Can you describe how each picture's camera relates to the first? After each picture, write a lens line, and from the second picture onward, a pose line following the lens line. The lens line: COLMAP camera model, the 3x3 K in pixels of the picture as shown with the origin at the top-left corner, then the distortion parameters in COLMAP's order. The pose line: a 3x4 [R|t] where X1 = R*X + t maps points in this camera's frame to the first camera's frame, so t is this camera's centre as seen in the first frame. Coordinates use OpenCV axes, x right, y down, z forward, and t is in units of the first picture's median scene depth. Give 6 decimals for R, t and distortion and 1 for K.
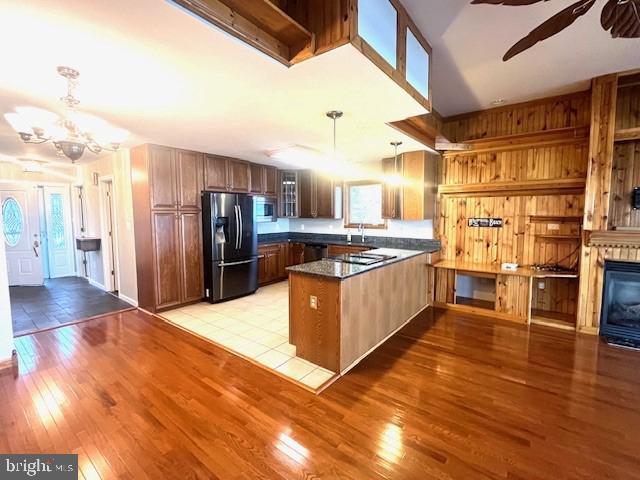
lens RADIAL K [[290.4, 0, 319.4], [0, 290.4, 234.5], [0, 0, 1]] dist [-0.001279, -0.000263]
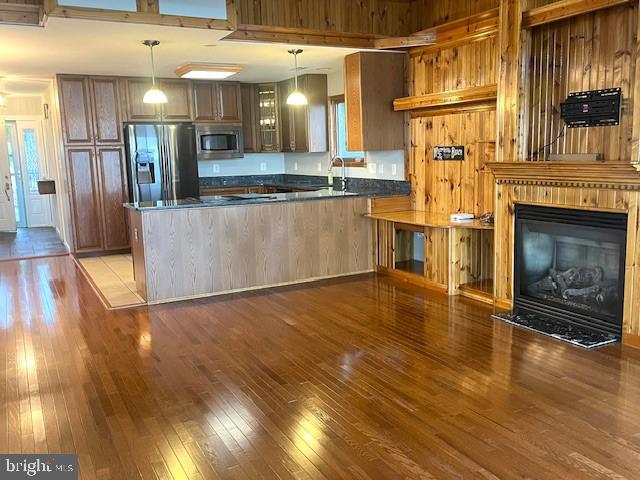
lens RADIAL K [[580.1, 0, 319.9], [0, 580.1, 241.7], [0, 0, 1]] dist [0.002942, -0.000339]
pose [[0.911446, 0.043214, -0.409145, 0.891573], [-0.007298, 0.996010, 0.088943, 0.047406], [0.411356, -0.078080, 0.908124, -0.367622]]
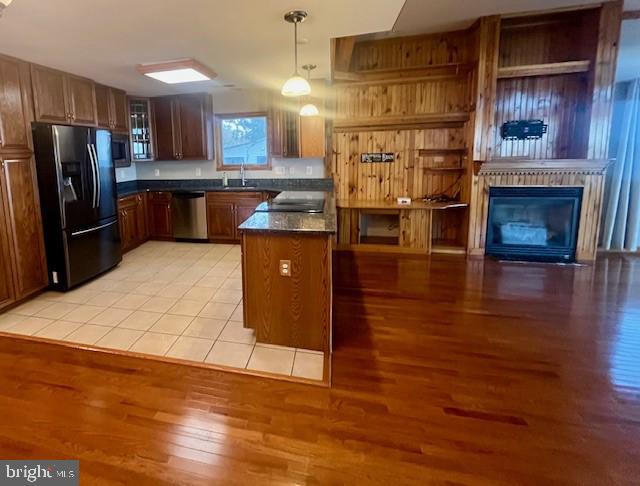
lens RADIAL K [[321.8, 0, 246.1], [0, 321.8, 192.7], [0, 0, 1]] dist [-0.000700, -0.001548]
pose [[0.922519, -0.073615, 0.378867, -0.266281], [0.056713, 0.996841, 0.055596, -0.009216], [-0.381763, -0.029802, 0.923780, 0.173150]]
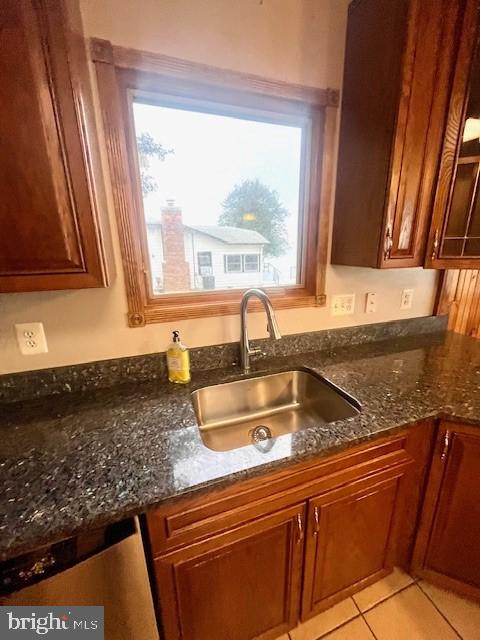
lens RADIAL K [[252.7, 0, 240.0], [0, 252.7, 320.0], [0, 0, 1]] dist [-0.000866, -0.000130]
pose [[0.543882, -0.224820, 0.808486, -0.018832], [0.084148, 0.973199, 0.214015, -0.080523], [-0.834932, -0.048367, 0.548223, 1.197514]]
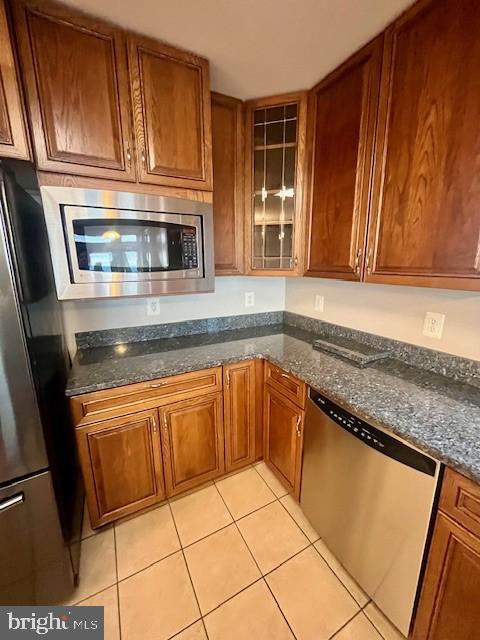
lens RADIAL K [[260.1, 0, 247.1], [0, 260.1, 321.8], [0, 0, 1]] dist [-0.001825, 0.000020]
pose [[0.914730, 0.086131, -0.394778, -0.022686], [-0.025898, 0.987506, 0.155441, -0.077152], [0.403234, -0.131963, 0.905532, 1.099446]]
